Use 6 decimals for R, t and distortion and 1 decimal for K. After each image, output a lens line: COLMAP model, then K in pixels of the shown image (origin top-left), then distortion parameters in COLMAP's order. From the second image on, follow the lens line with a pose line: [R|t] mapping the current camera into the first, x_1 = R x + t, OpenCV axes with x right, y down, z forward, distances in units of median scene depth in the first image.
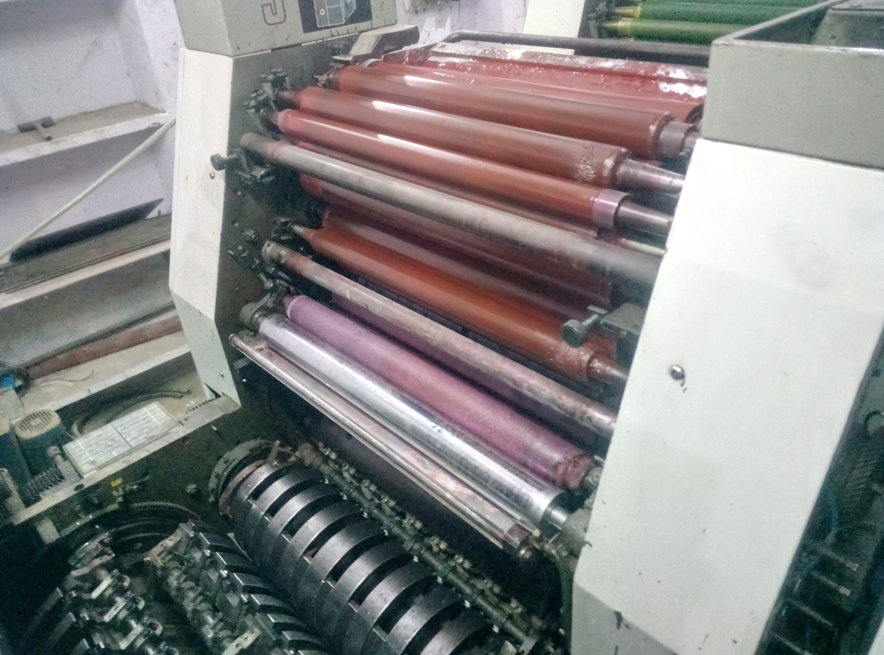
lens RADIAL K [[667.5, 0, 442.6], [0, 667.5, 323.8], [0, 0, 1]] dist [0.084220, -0.125504]
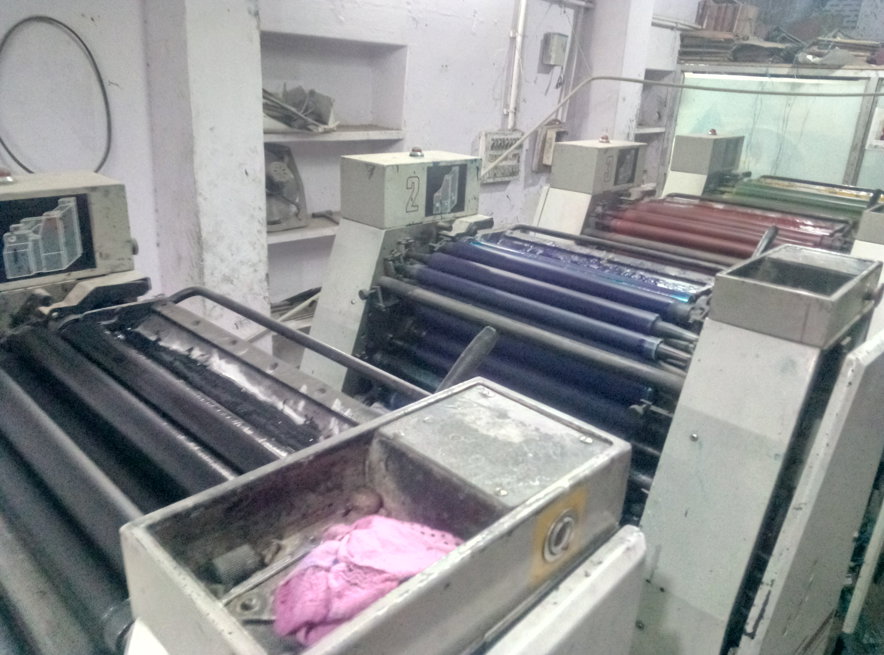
lens RADIAL K [[667.5, 0, 442.6], [0, 667.5, 323.8], [0, 0, 1]] dist [0.084220, -0.125504]
pose [[0.991182, 0.090223, 0.097049, -0.296888], [-0.070126, 0.978582, -0.193542, 0.093747], [-0.112433, 0.185030, 0.976280, -0.431322]]
